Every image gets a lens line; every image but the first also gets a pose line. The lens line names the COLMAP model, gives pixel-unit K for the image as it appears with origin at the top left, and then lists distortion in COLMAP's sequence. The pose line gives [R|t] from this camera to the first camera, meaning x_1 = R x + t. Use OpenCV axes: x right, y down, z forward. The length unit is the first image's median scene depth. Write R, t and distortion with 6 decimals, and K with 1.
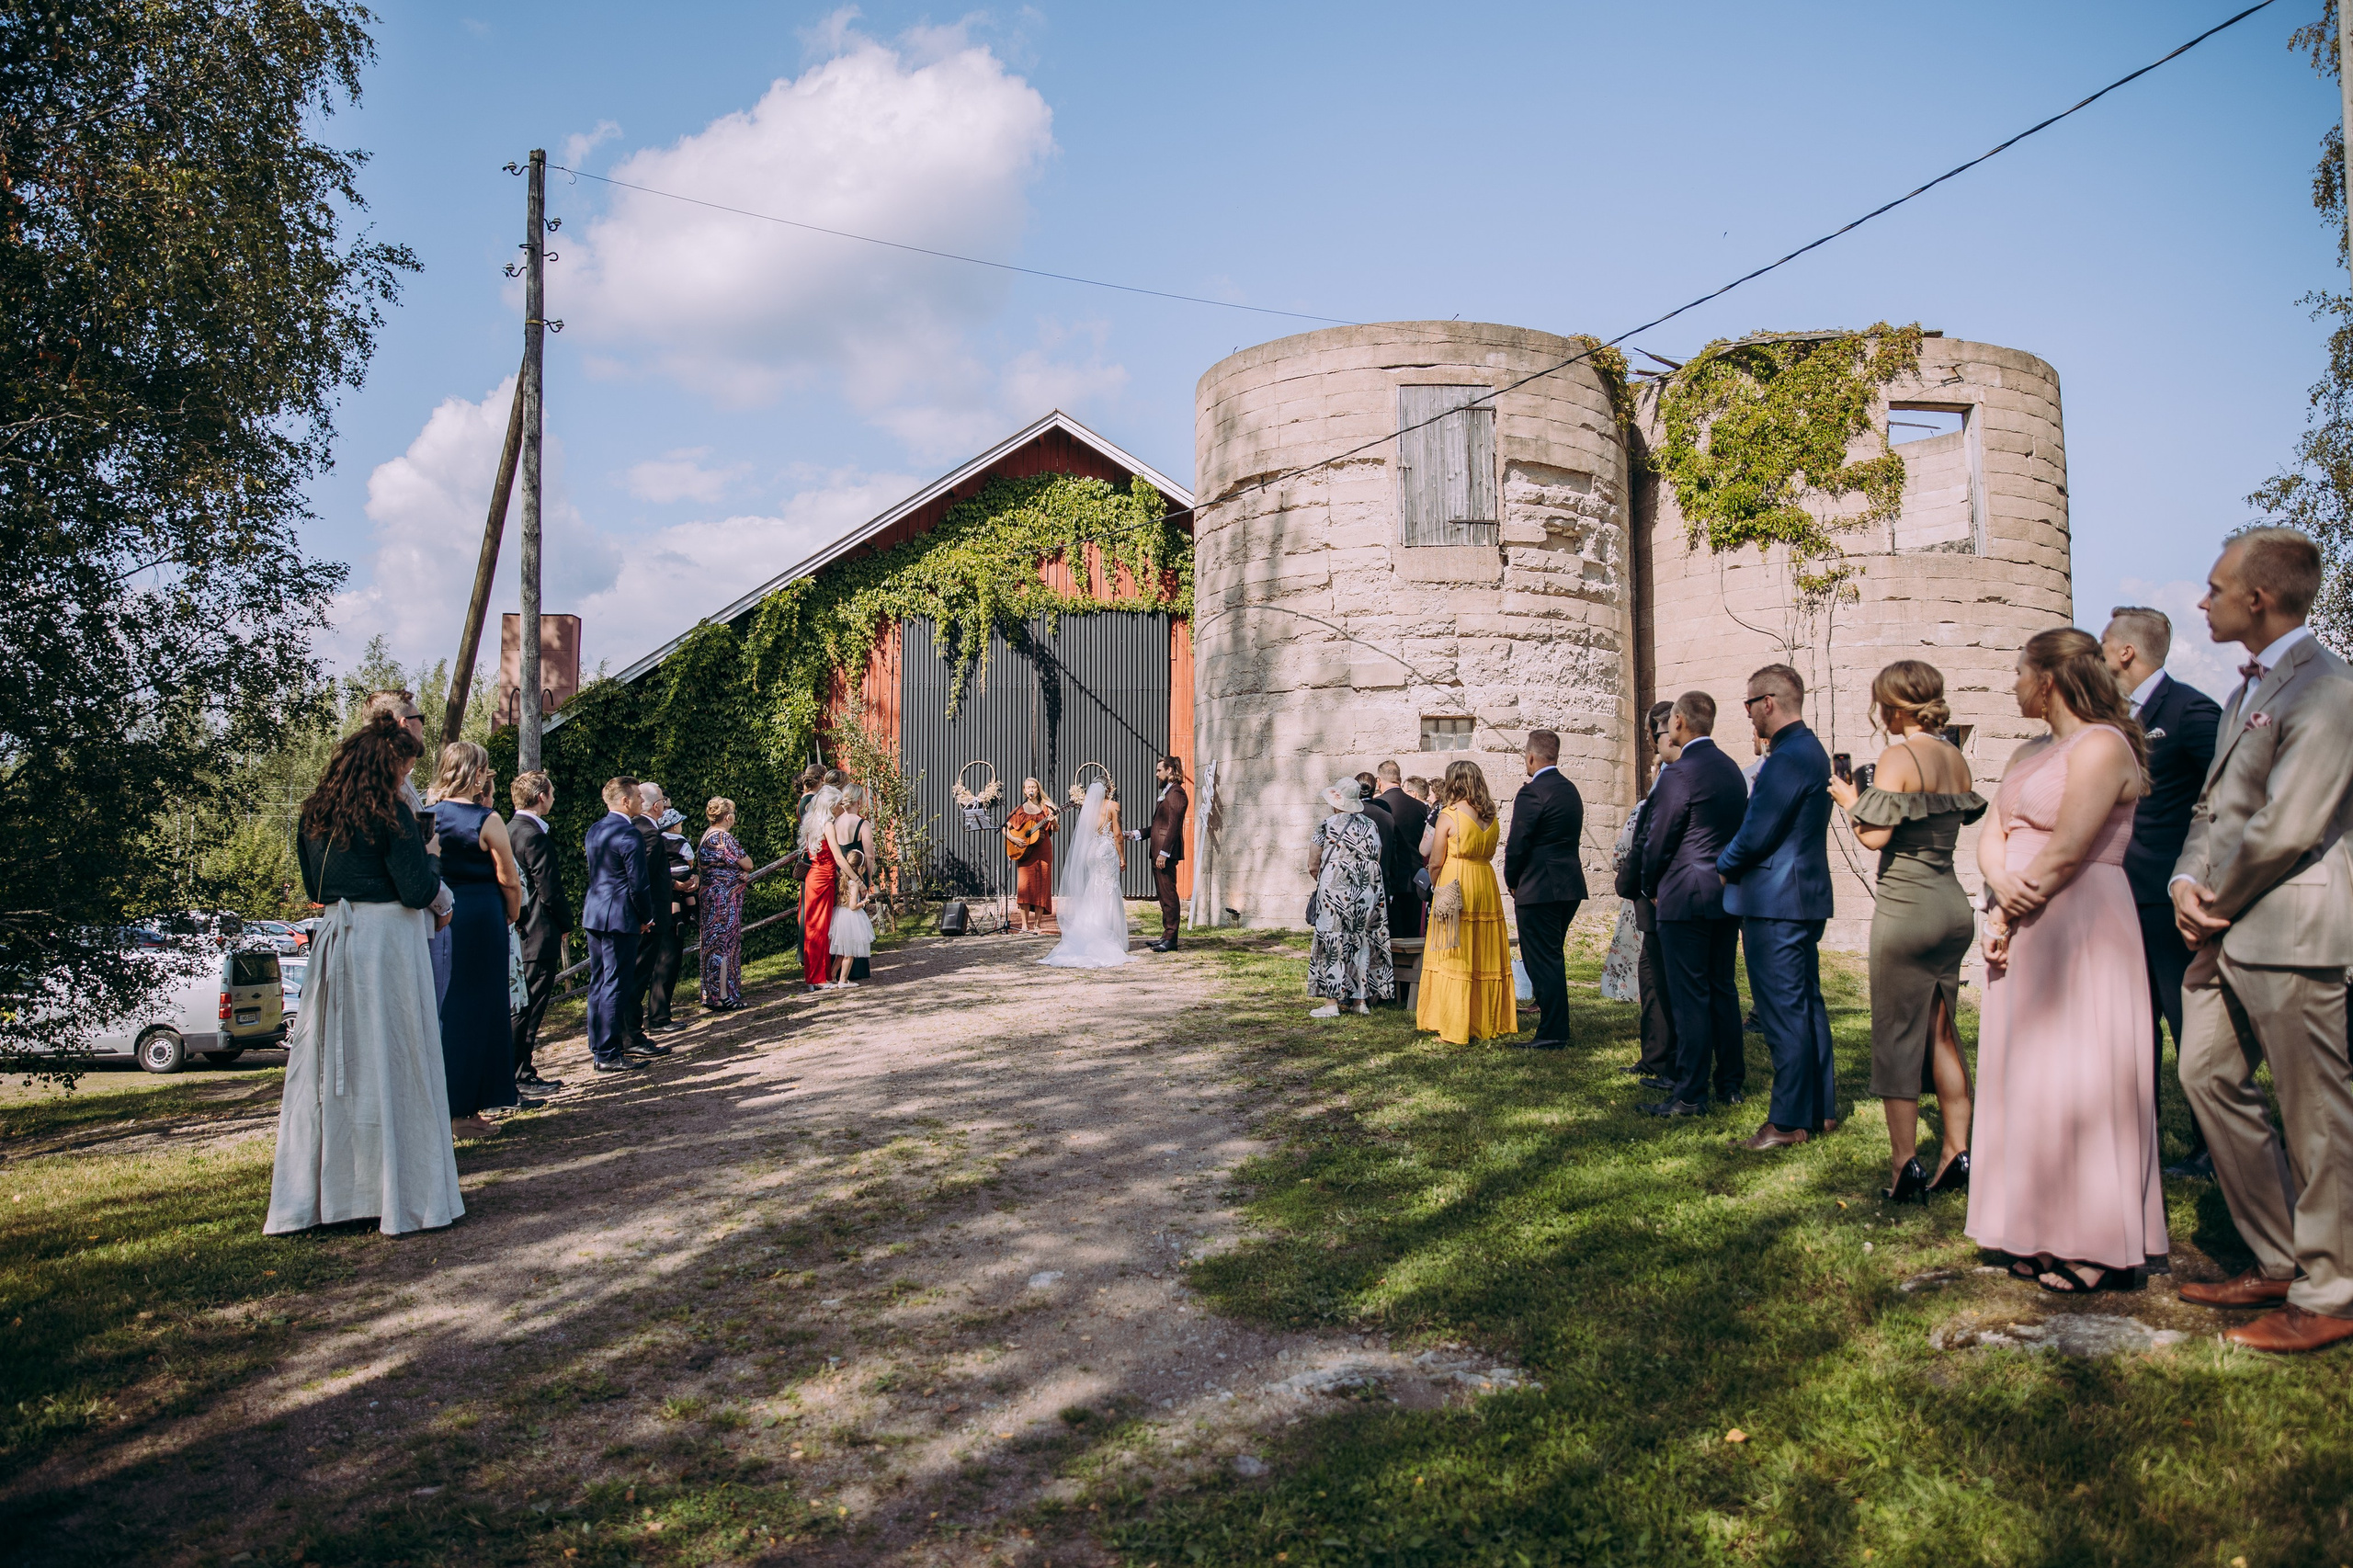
lens RADIAL K [[1642.6, 0, 1185.0], [0, 1642.6, 756.6], [0, 0, 1]] dist [-0.099873, 0.078290]
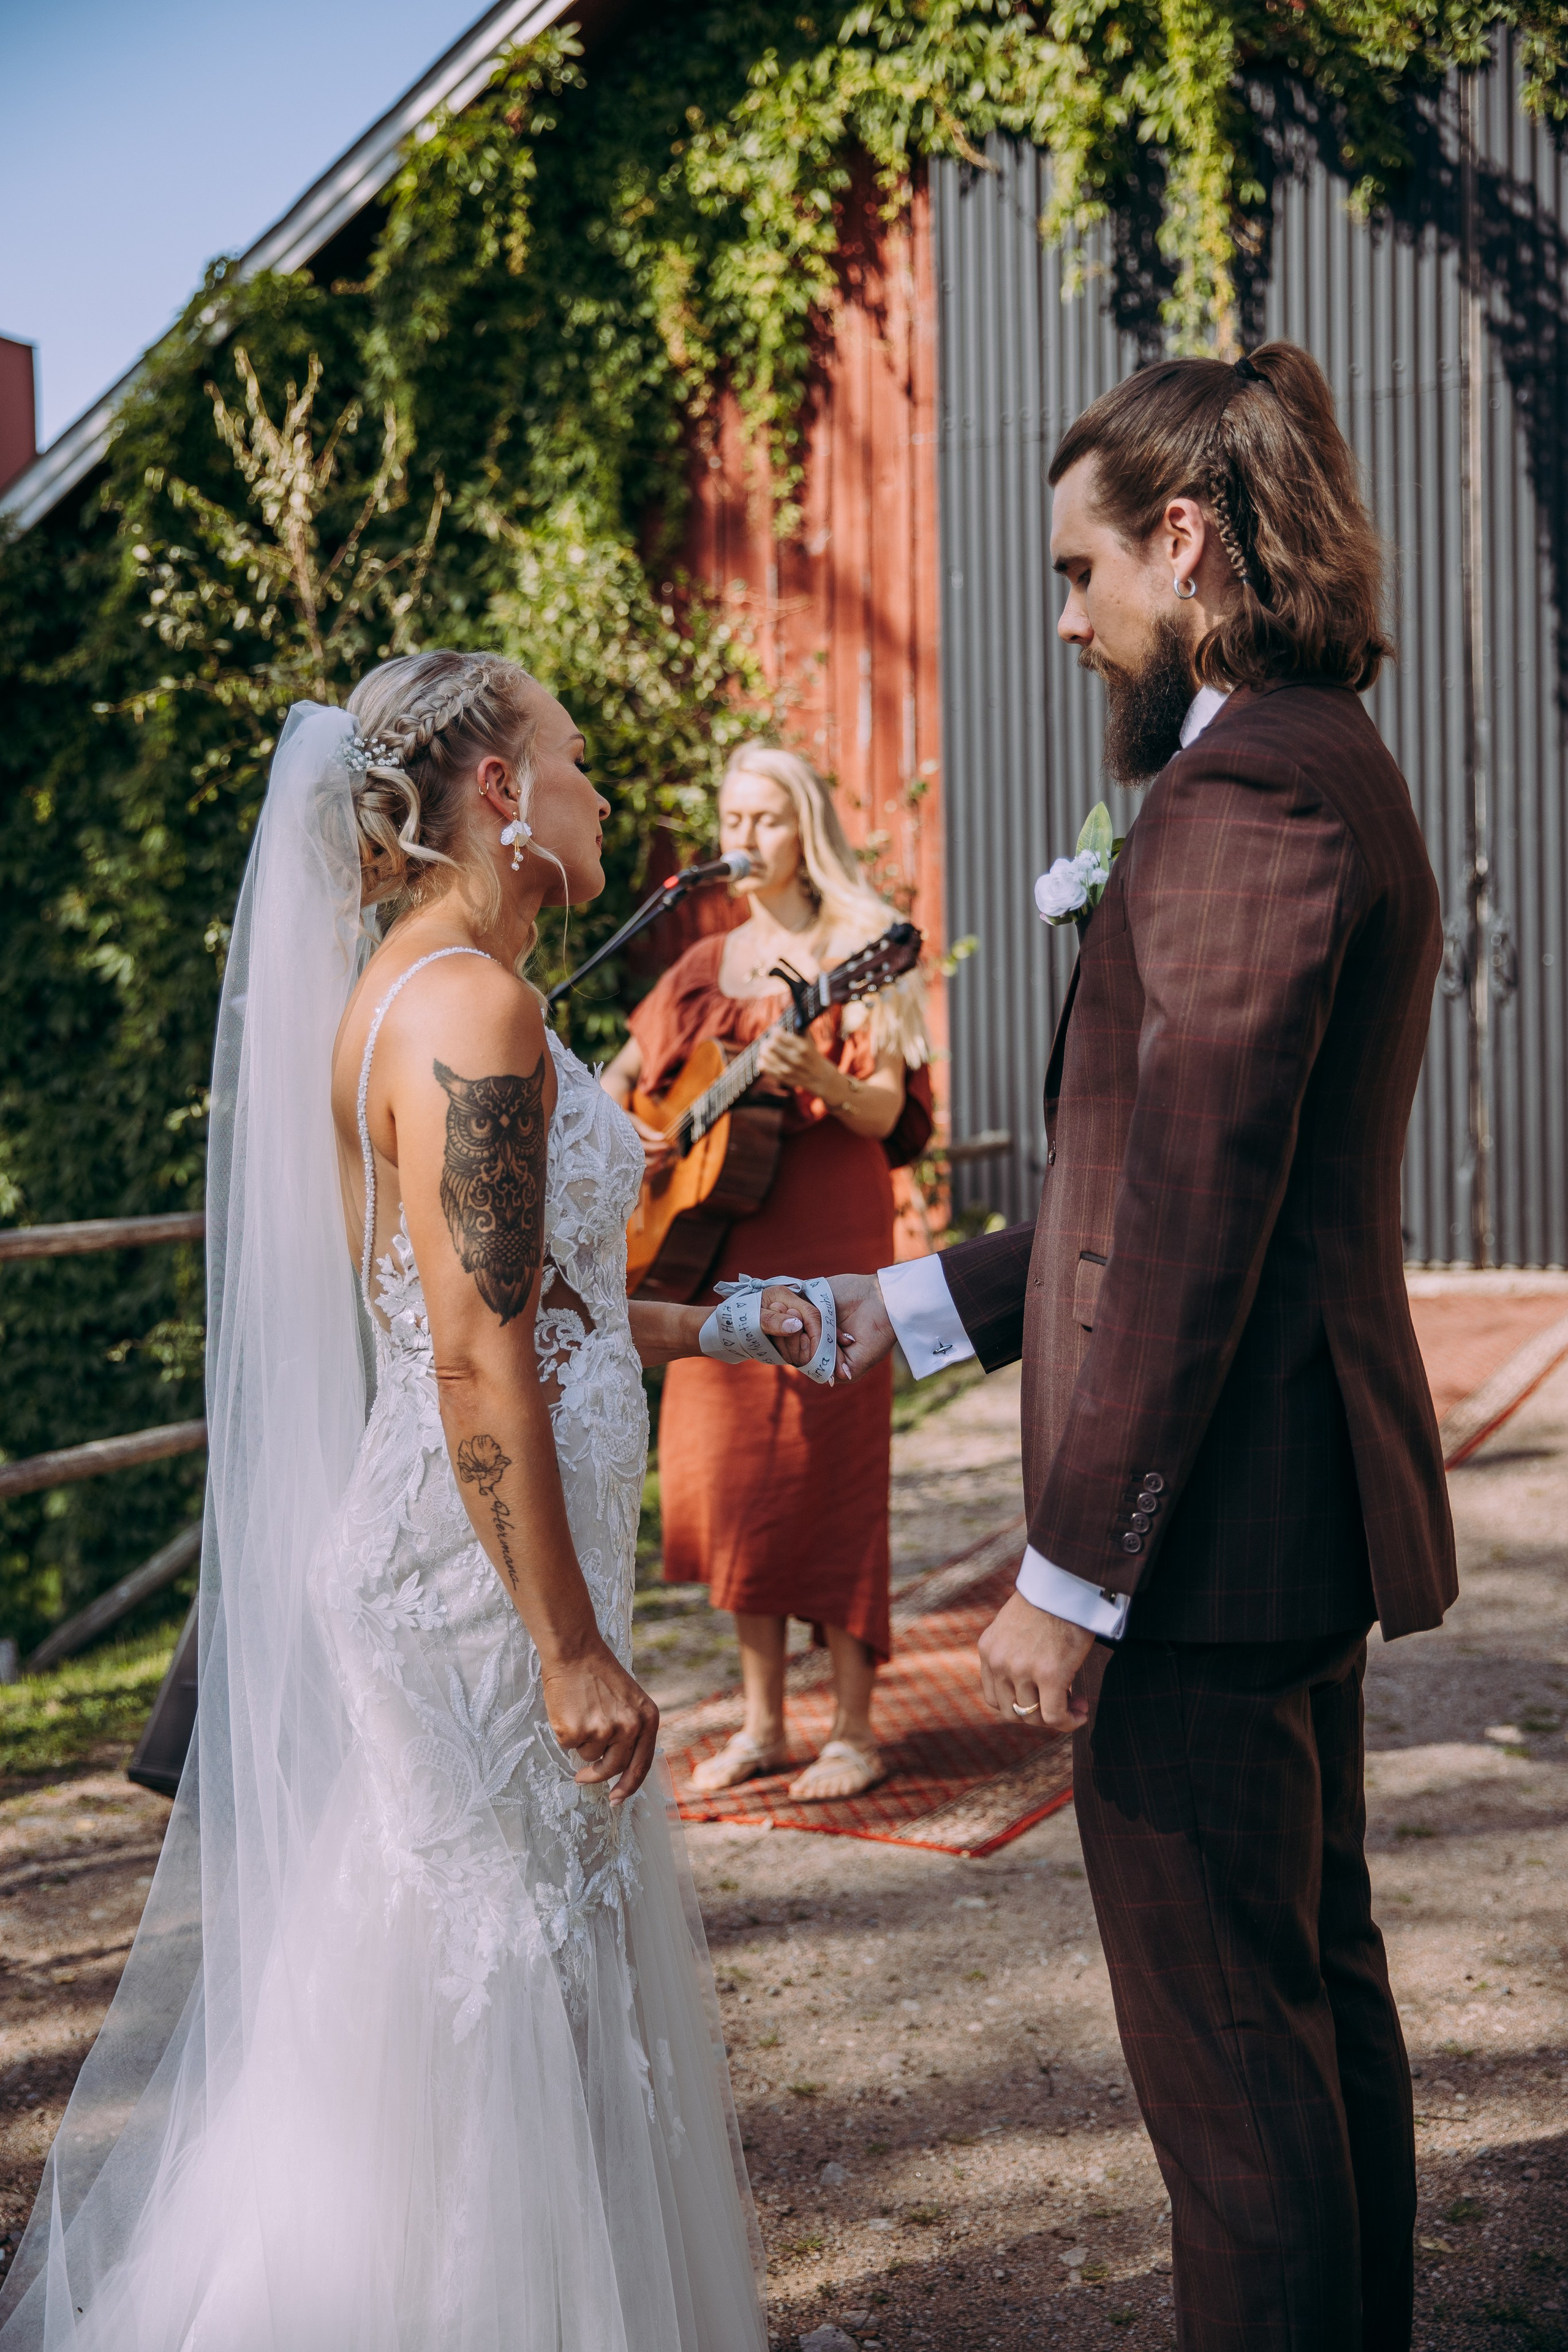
lens RADIAL K [[2992.2, 0, 703.1], [0, 2992.2, 1176.8], [0, 0, 1]] dist [0.087422, -0.024714]
pose [[0.864109, 0.005846, -0.503270, 0.031632], [0.060638, 0.991440, 0.115630, 0.014719], [0.499638, -0.130434, 0.856358, 0.590944]]
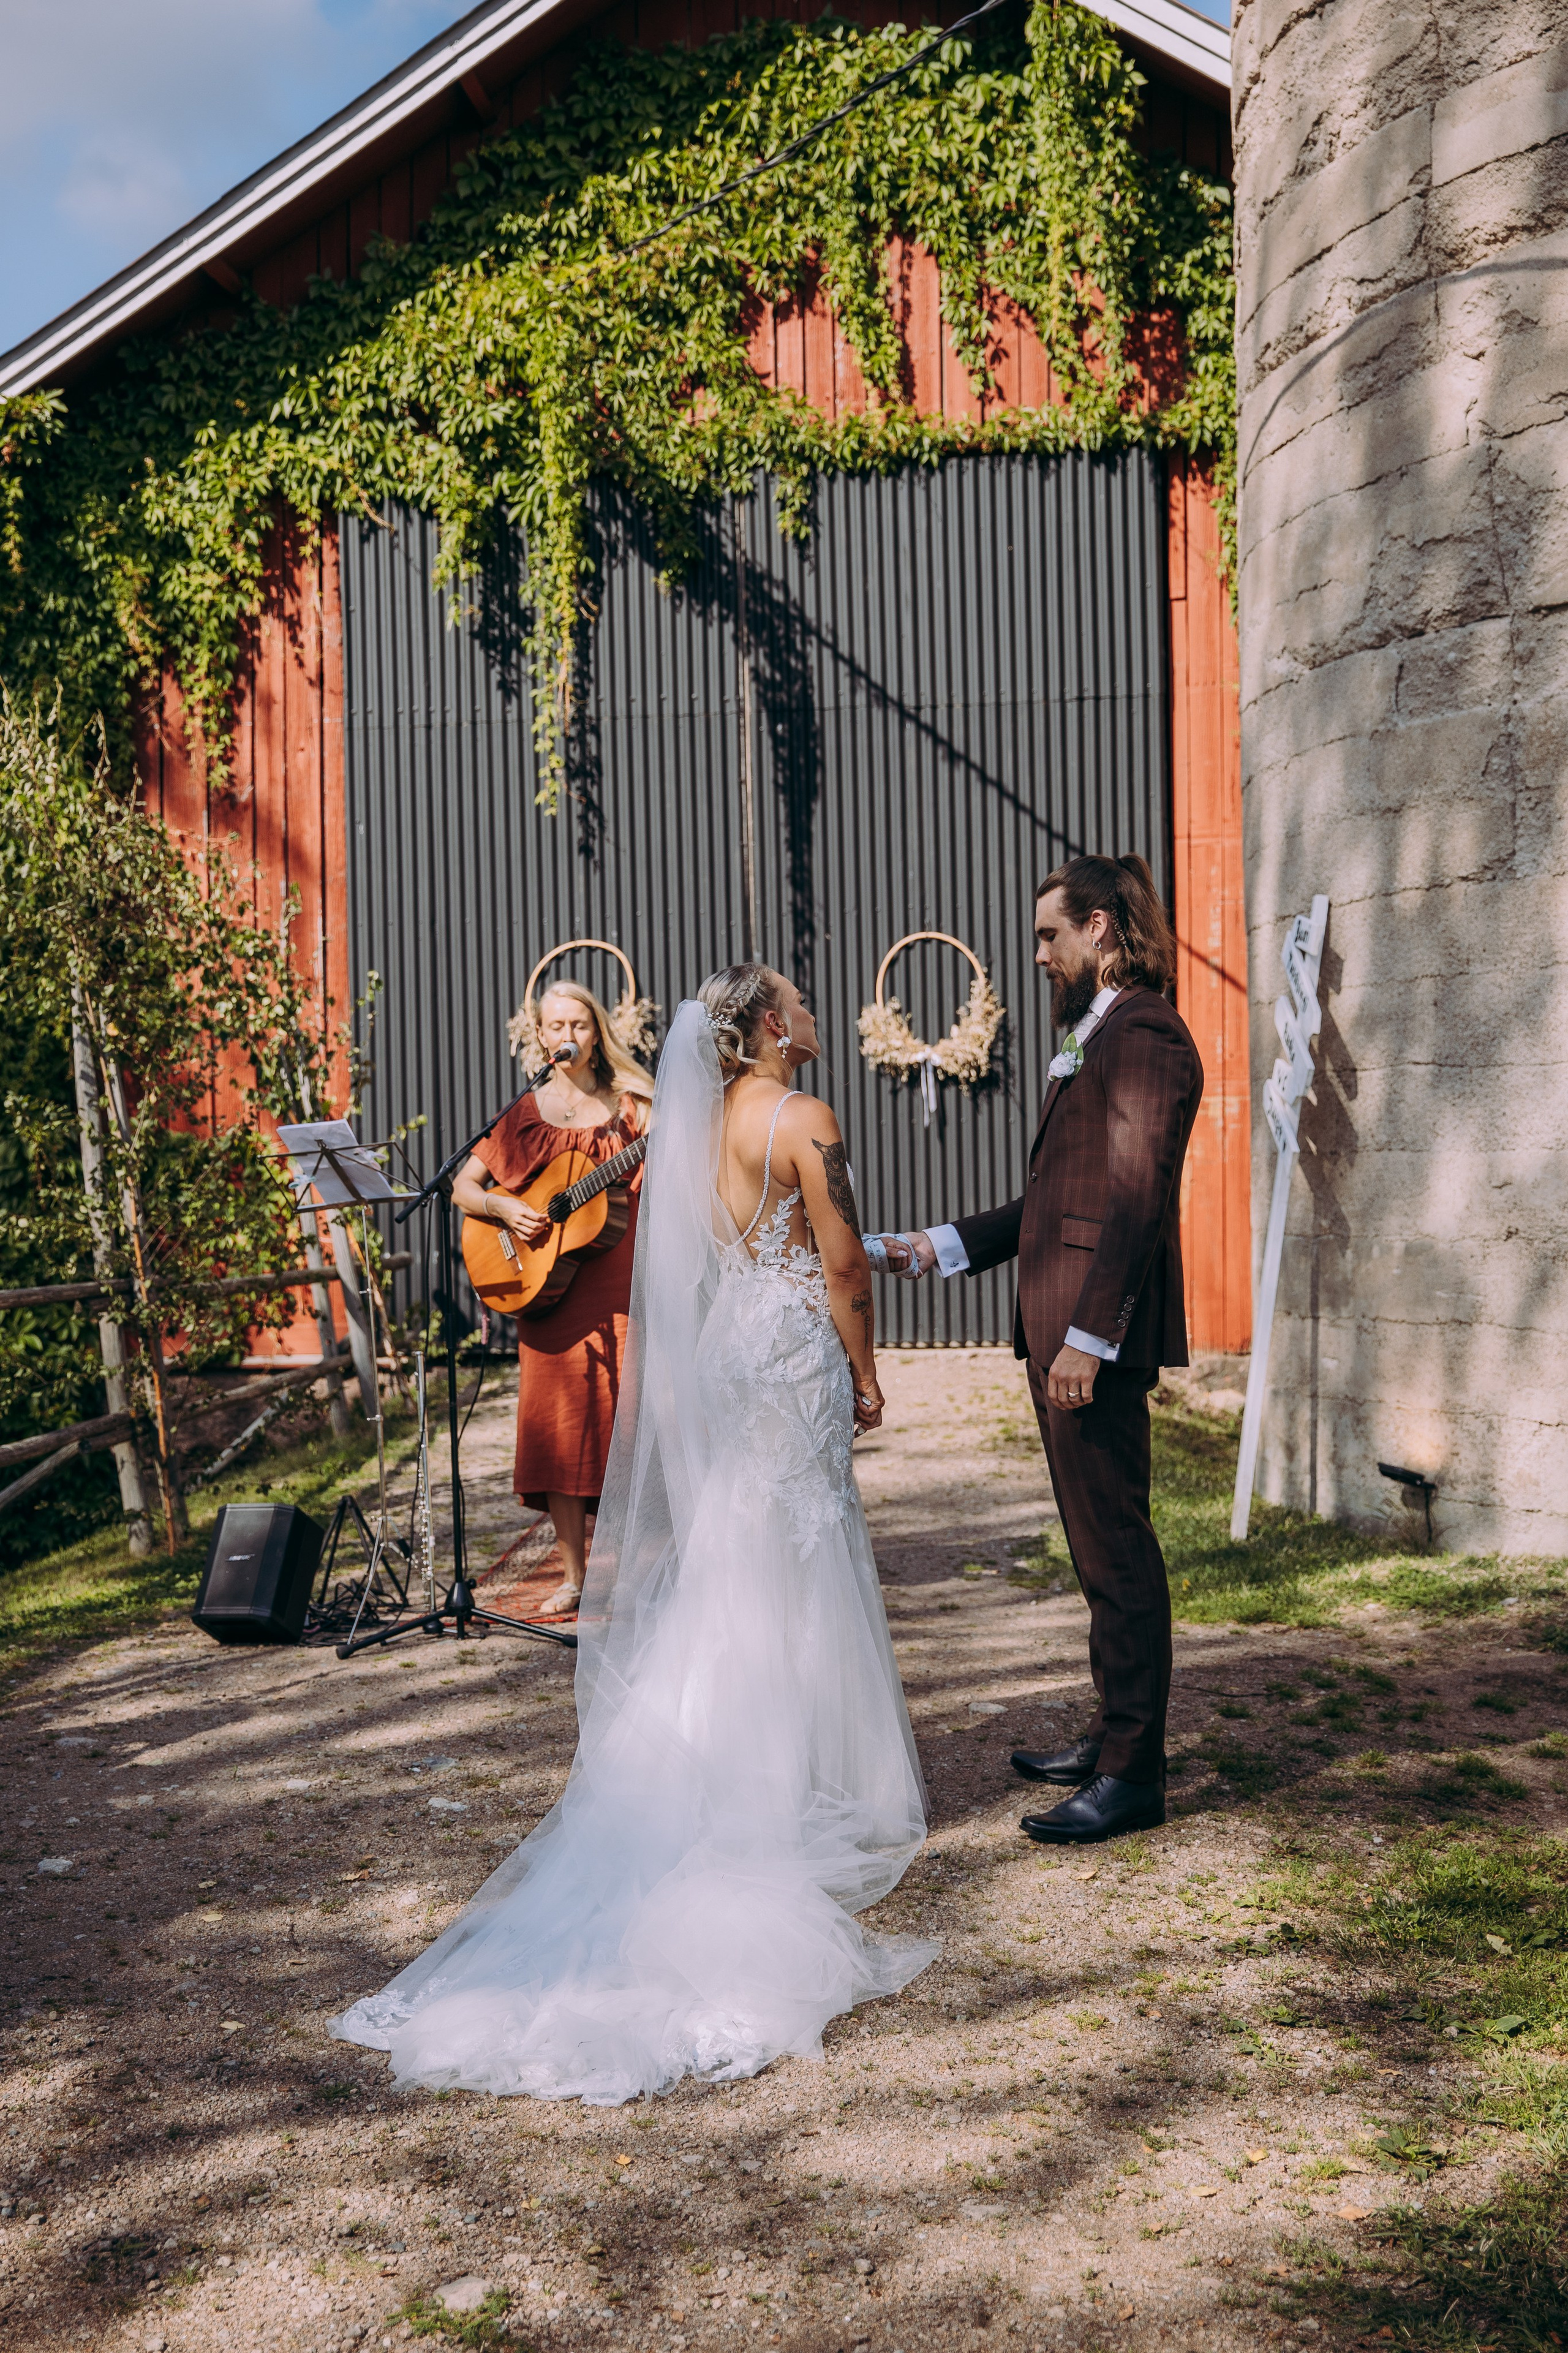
lens RADIAL K [[2939.0, 0, 718.2], [0, 2939.0, 1181.1], [0, 0, 1]] dist [0.038925, 0.012525]
pose [[0.983516, -0.020872, -0.179612, 0.006094], [0.034867, 0.996565, 0.075118, 0.007653], [0.177427, -0.080143, 0.980865, 0.439068]]
